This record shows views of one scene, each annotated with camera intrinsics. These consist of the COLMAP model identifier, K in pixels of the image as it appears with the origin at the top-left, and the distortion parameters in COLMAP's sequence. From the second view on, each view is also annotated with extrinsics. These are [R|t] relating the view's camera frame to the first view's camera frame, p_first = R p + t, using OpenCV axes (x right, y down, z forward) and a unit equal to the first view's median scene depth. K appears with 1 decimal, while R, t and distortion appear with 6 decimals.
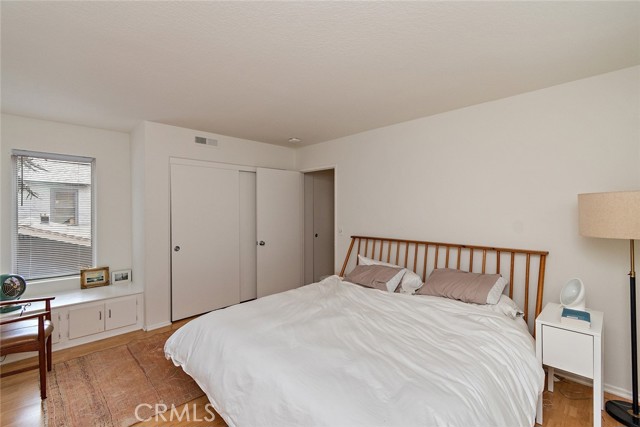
lens RADIAL K [[284.8, 0, 318.4], [0, 284.8, 210.4], [0, 0, 1]] dist [0.000131, 0.000016]
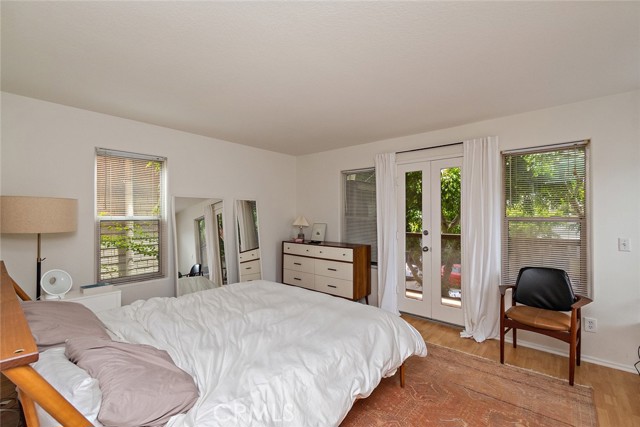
lens RADIAL K [[279.6, 0, 320.7], [0, 279.6, 212.5], [0, 0, 1]] dist [0.000020, -0.000352]
pose [[-0.996000, -0.000402, -0.089351, -0.063502], [0.000411, 0.999959, -0.009077, 0.015203], [0.089351, -0.009077, -0.995959, 1.958011]]
